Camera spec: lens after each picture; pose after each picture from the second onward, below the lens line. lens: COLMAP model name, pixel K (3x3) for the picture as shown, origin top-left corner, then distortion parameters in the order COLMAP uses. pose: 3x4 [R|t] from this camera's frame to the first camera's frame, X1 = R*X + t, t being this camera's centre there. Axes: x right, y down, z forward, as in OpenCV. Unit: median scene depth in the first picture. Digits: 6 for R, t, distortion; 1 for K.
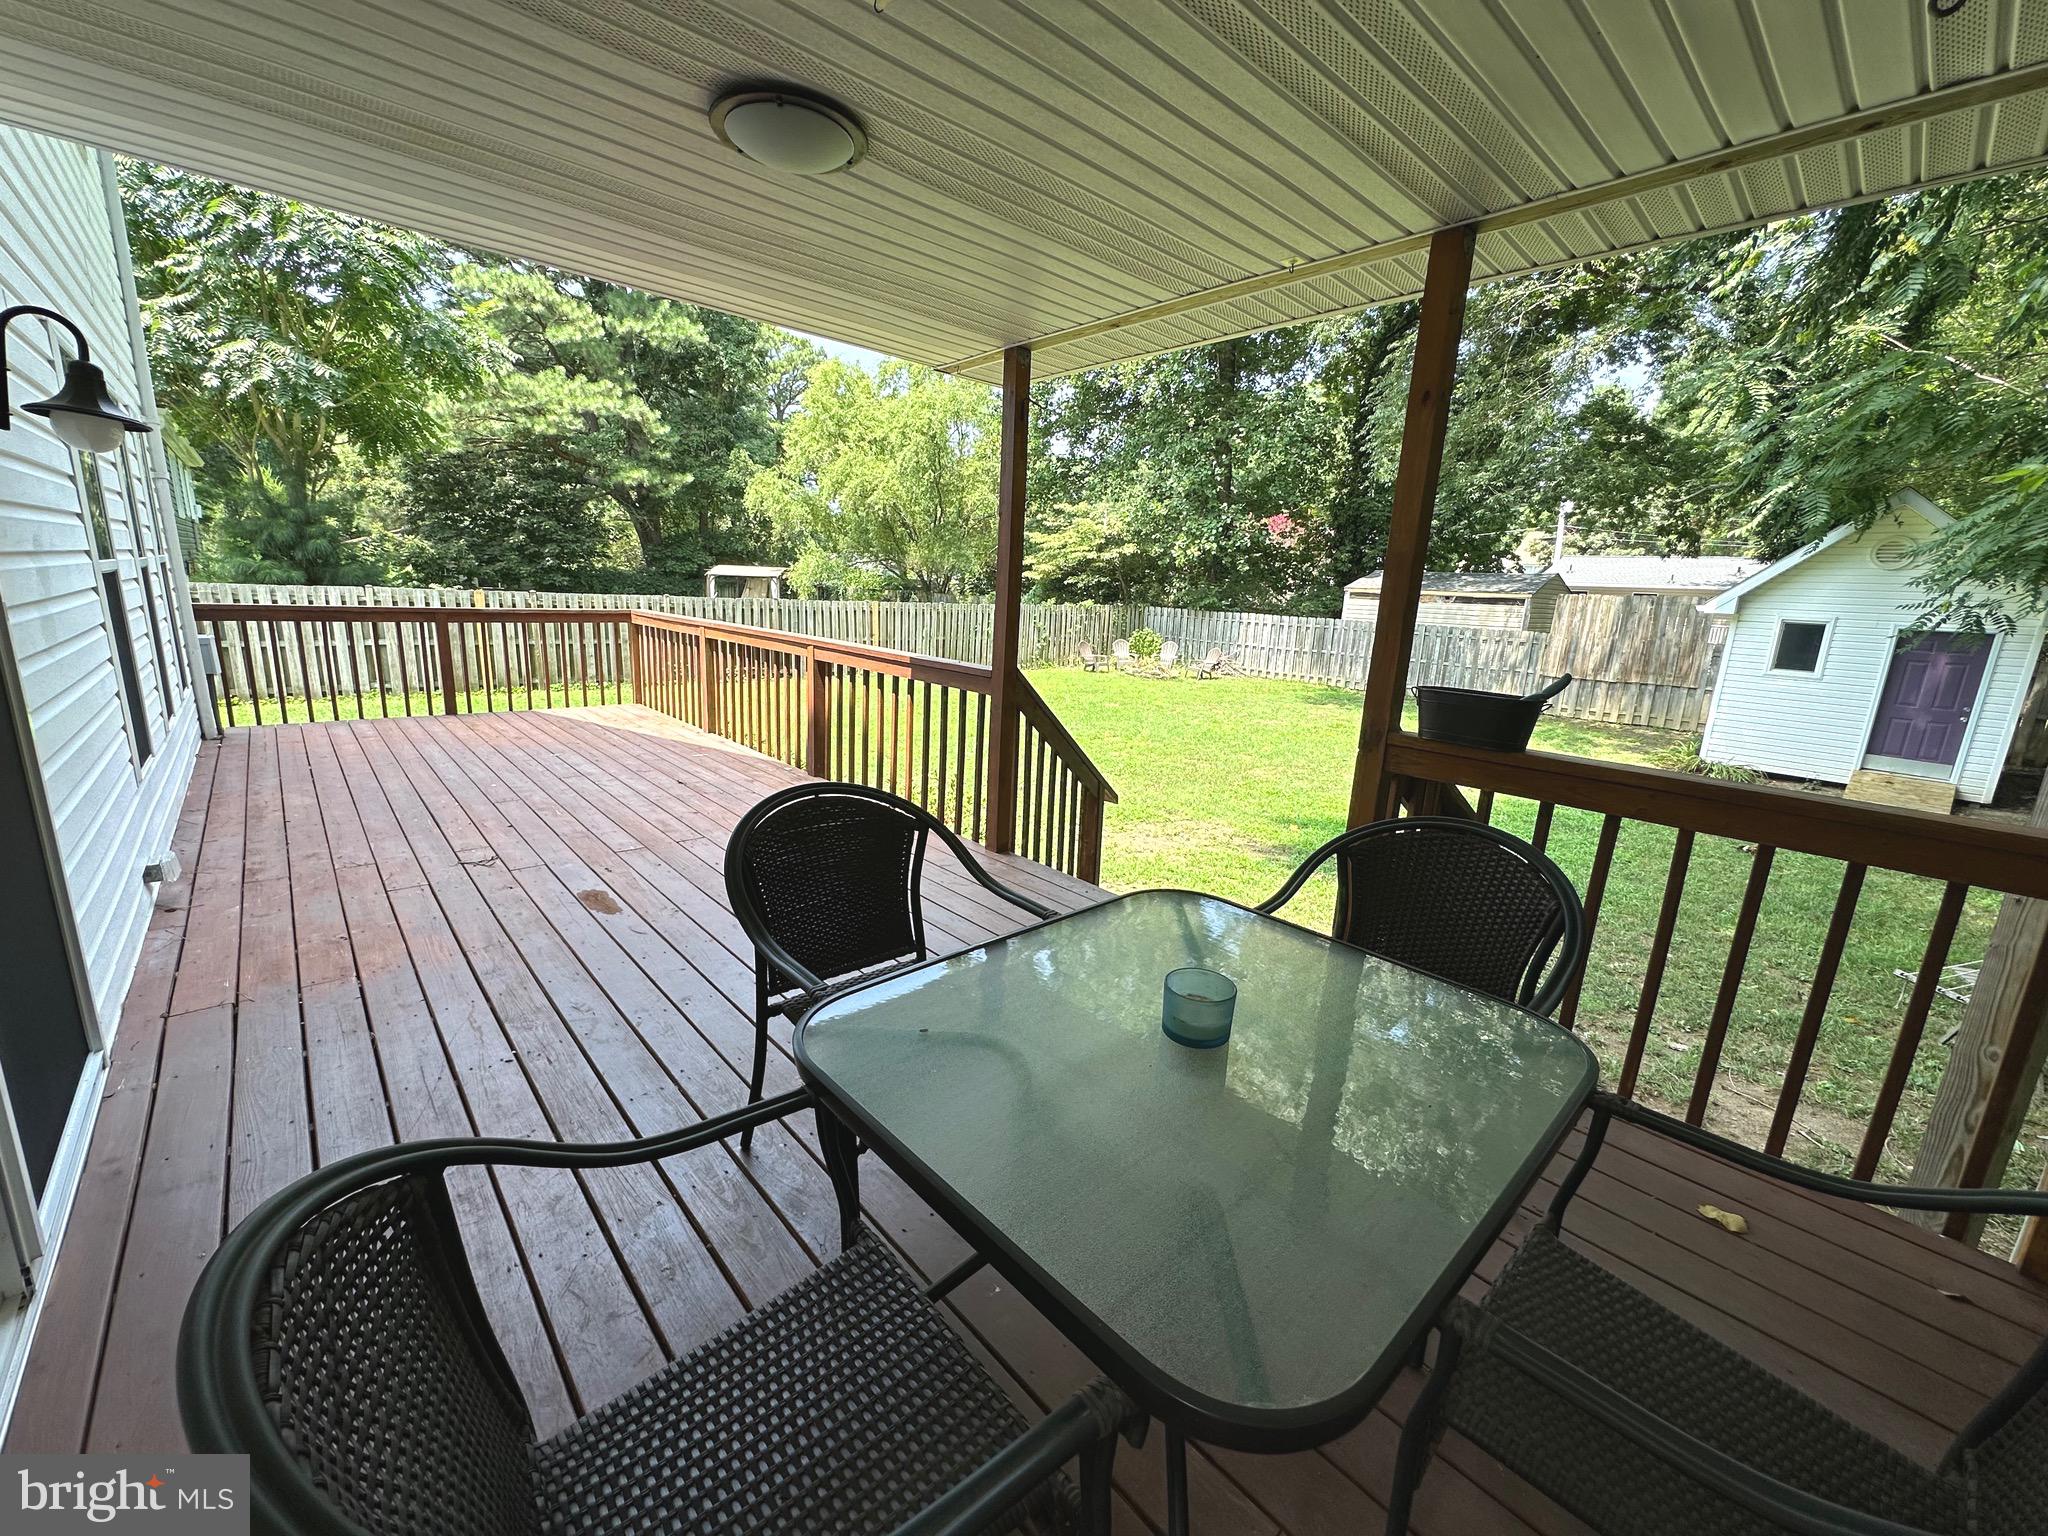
lens RADIAL K [[828.6, 0, 1018.7], [0, 828.6, 773.3], [0, 0, 1]] dist [-0.001416, 0.001360]
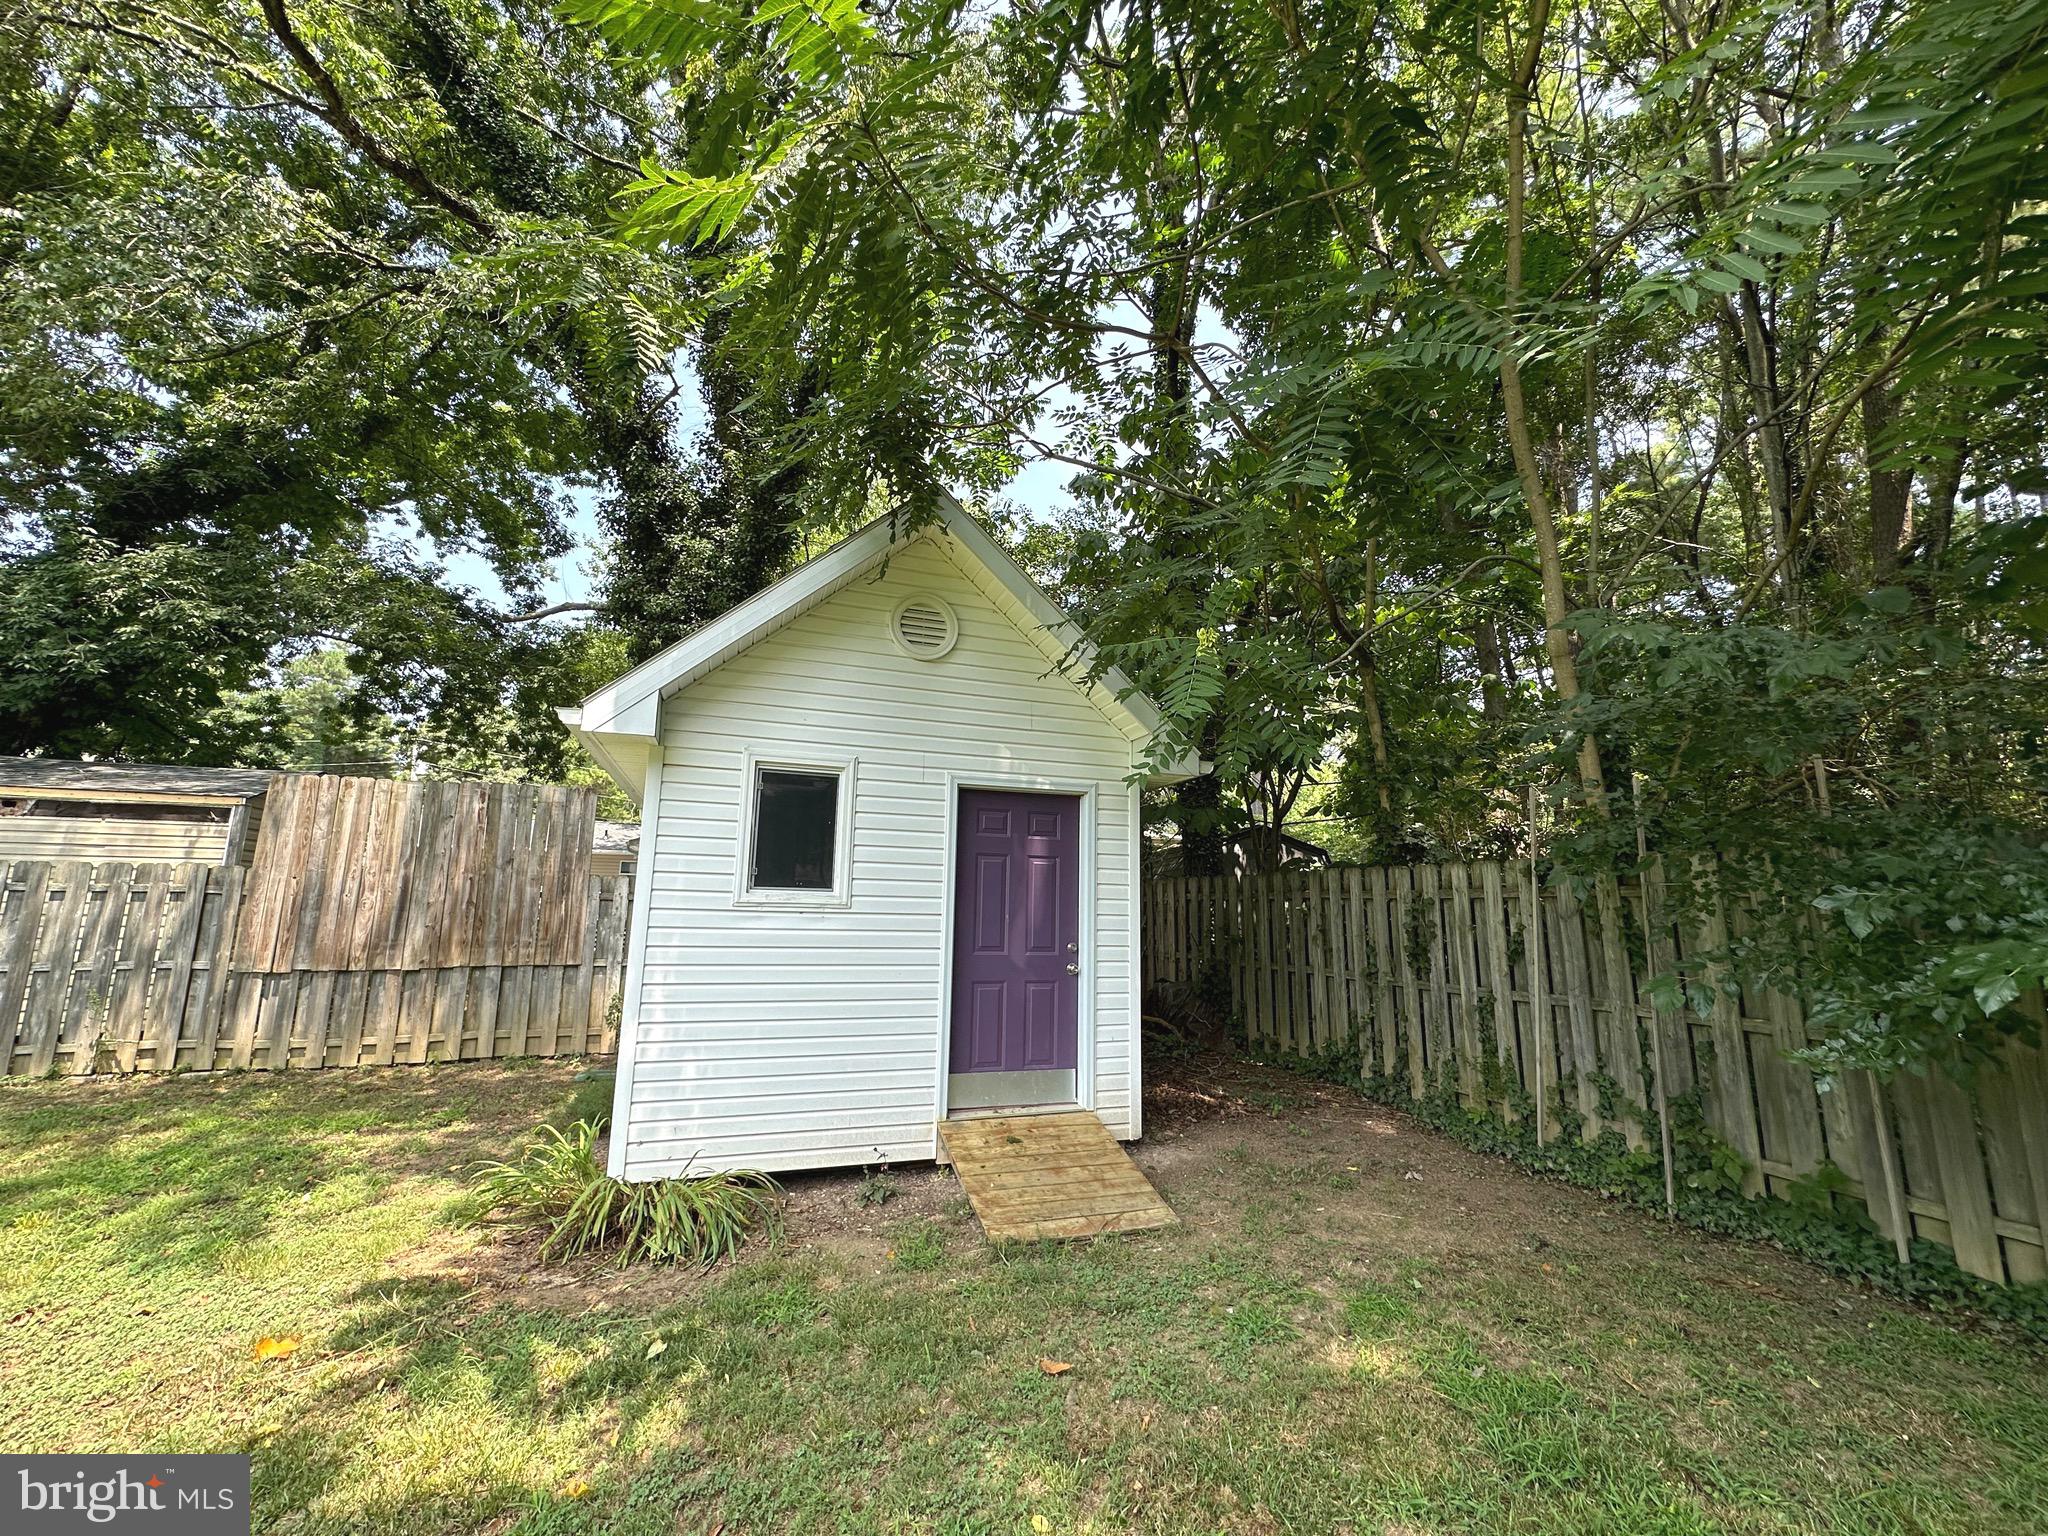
lens RADIAL K [[828.6, 0, 1020.9], [0, 828.6, 763.2], [0, 0, 1]] dist [-0.001416, 0.001360]
pose [[0.389518, 0.123657, 0.912680, 0.420890], [0.210087, 0.952893, -0.218767, -0.049409], [-0.896738, 0.276956, 0.345190, 0.517225]]
